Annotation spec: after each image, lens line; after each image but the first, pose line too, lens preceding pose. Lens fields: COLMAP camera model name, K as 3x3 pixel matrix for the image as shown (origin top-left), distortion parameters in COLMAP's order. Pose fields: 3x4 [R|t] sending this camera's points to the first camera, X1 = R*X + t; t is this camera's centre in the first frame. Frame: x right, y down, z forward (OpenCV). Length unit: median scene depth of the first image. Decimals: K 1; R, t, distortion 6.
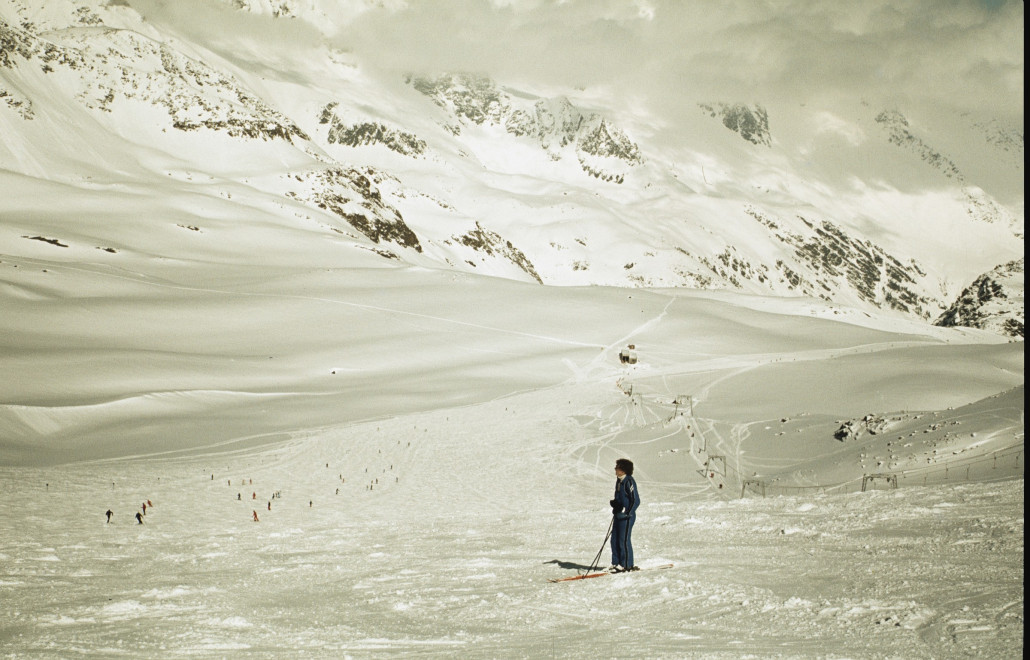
lens RADIAL K [[1357.8, 0, 515.0], [0, 1357.8, 330.0], [0, 0, 1]] dist [-0.093638, -0.037412]
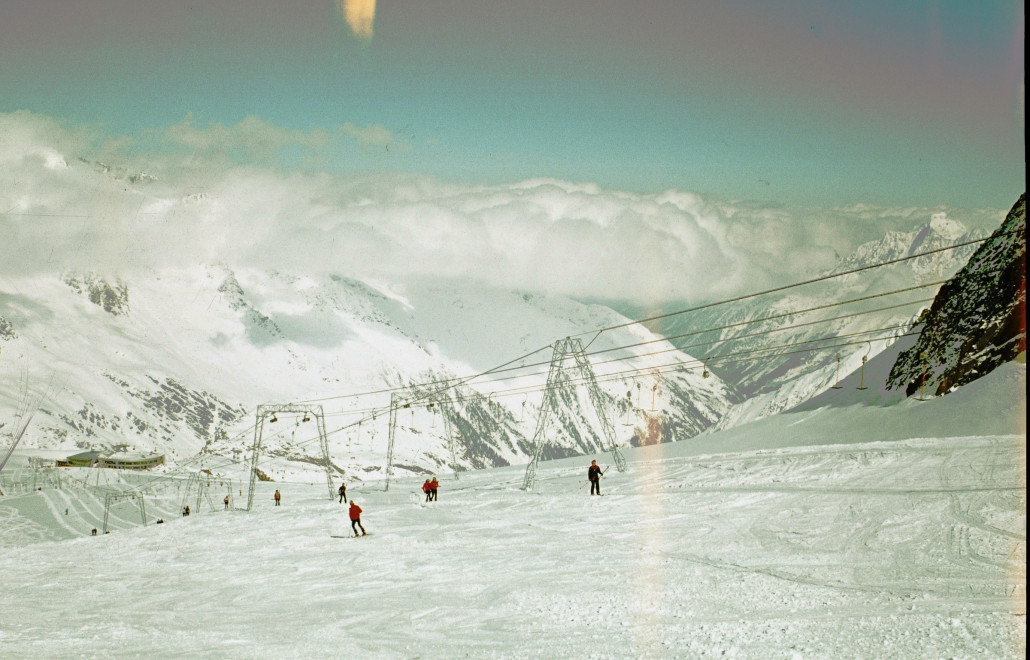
lens RADIAL K [[1357.8, 0, 515.0], [0, 1357.8, 330.0], [0, 0, 1]] dist [-0.093638, -0.037412]
pose [[0.910329, -0.030909, 0.412729, 0.003242], [0.070621, 0.994184, -0.081309, 0.001079], [-0.407816, 0.103165, 0.907217, -0.303404]]
